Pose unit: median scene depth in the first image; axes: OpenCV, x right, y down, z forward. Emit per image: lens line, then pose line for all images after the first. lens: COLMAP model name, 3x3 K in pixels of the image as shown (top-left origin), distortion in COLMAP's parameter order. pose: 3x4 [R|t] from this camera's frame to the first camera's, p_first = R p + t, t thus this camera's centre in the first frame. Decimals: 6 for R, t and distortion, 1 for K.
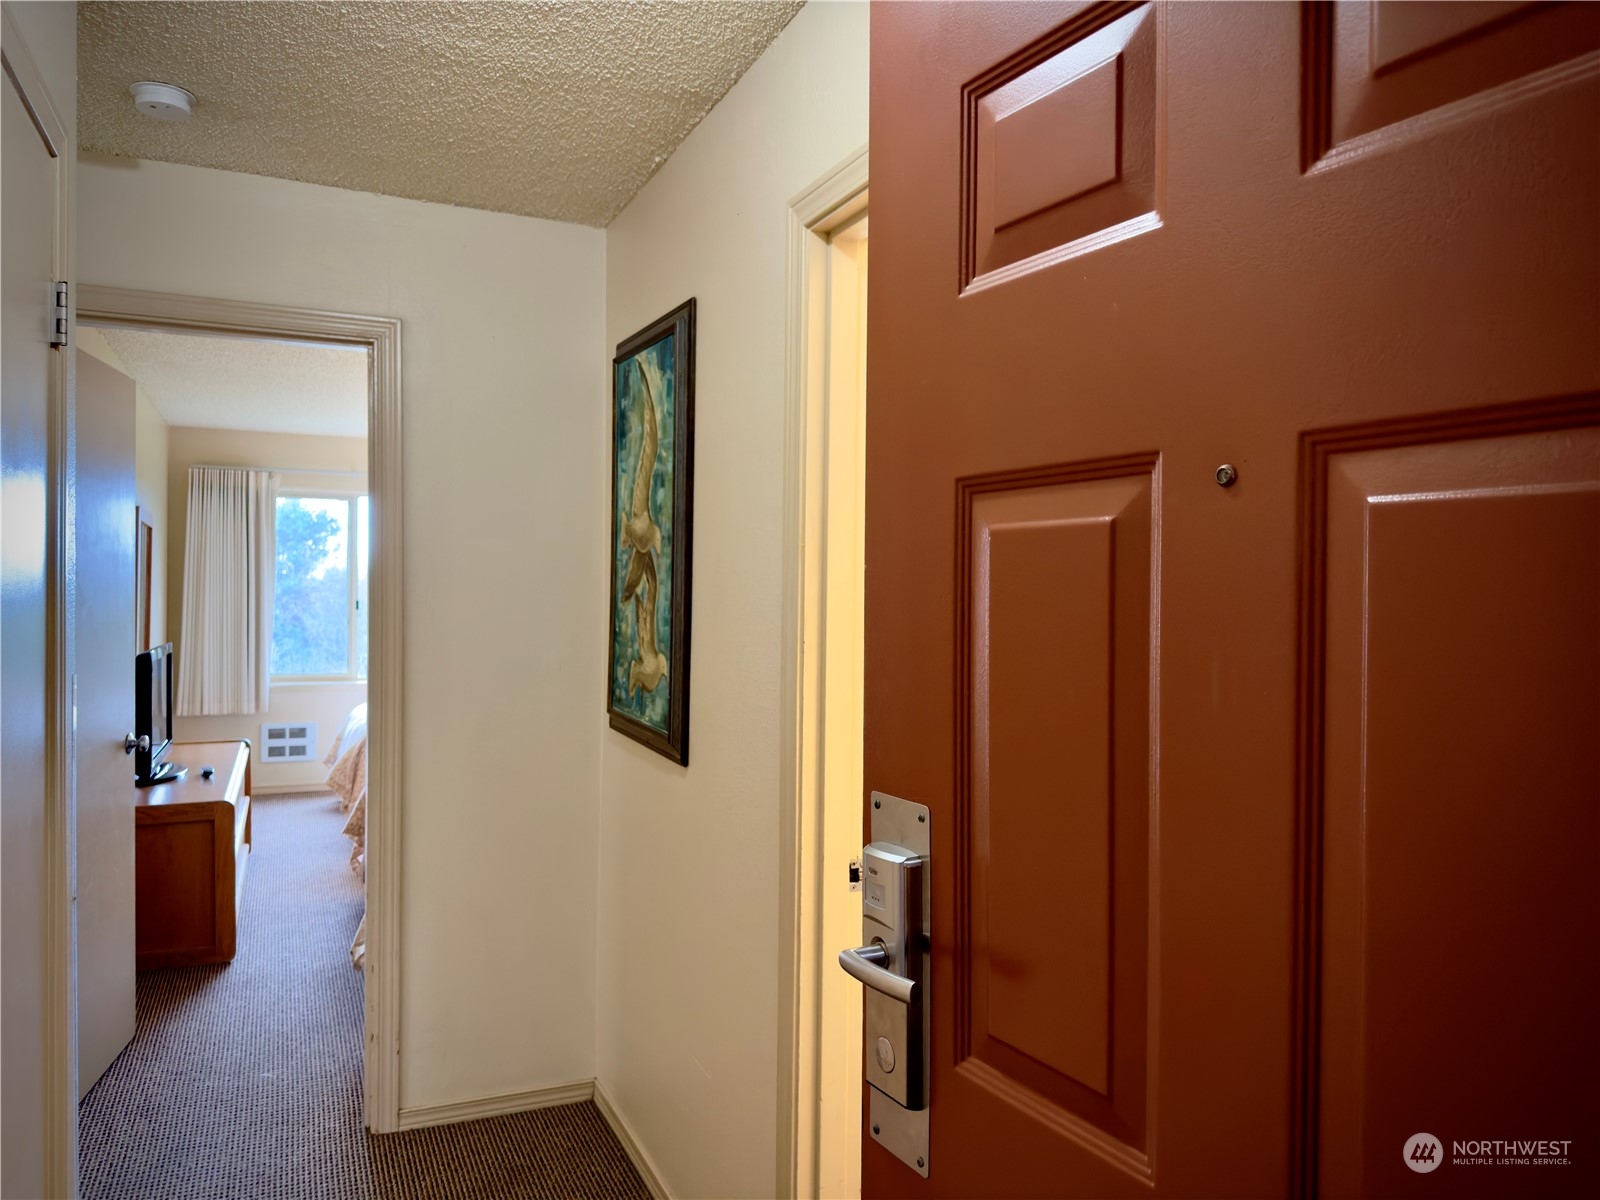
lens RADIAL K [[1125.1, 0, 802.4], [0, 1125.1, 598.0], [0, 0, 1]] dist [0.004675, 0.000799]
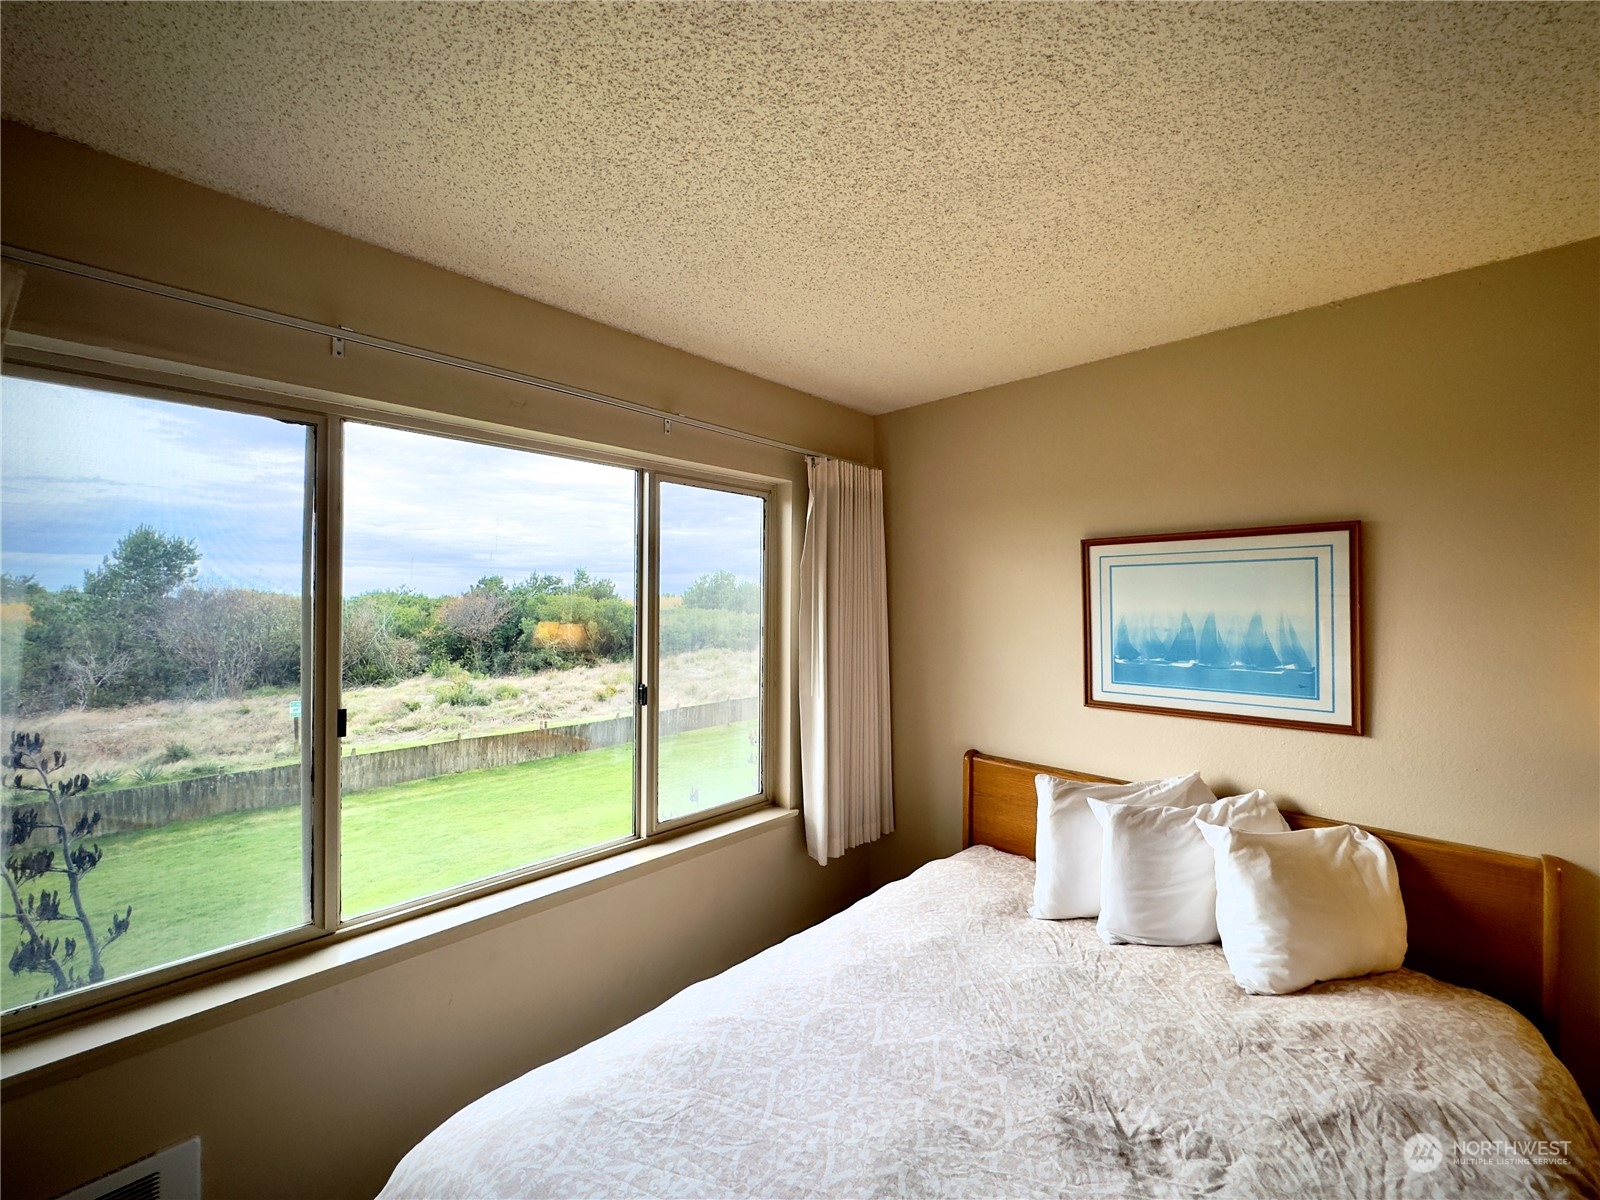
lens RADIAL K [[638.9, 0, 799.9], [0, 638.9, 597.4], [0, 0, 1]] dist [-0.000279, -0.000664]
pose [[0.934850, -0.008105, 0.354949, -0.558373], [0.012004, 0.999889, -0.008783, -0.054097], [-0.354839, 0.012471, 0.934844, 1.547459]]
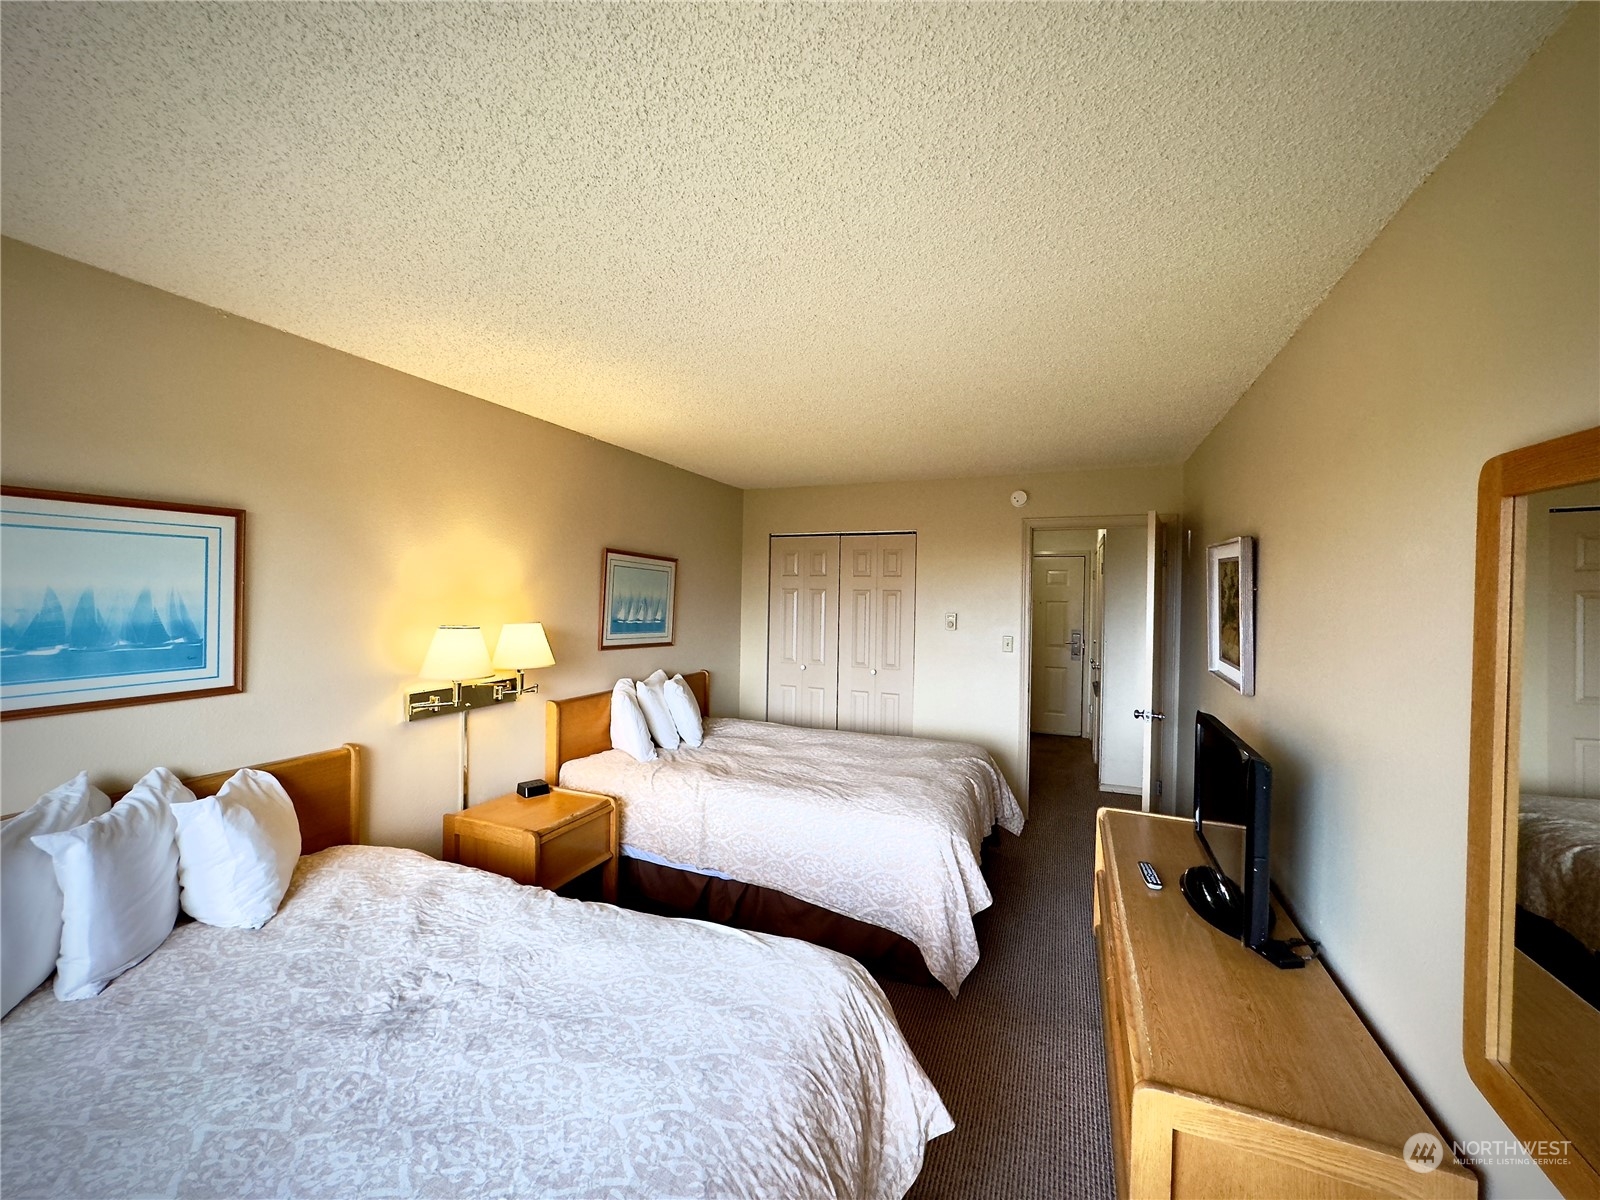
lens RADIAL K [[638.9, 0, 801.9], [0, 638.9, 599.0], [0, 0, 1]] dist [-0.000279, -0.000664]
pose [[-0.672467, -0.028936, 0.739561, -0.805486], [-0.018510, 0.999580, 0.022279, -0.054014], [-0.739895, 0.001293, -0.672721, 1.959253]]
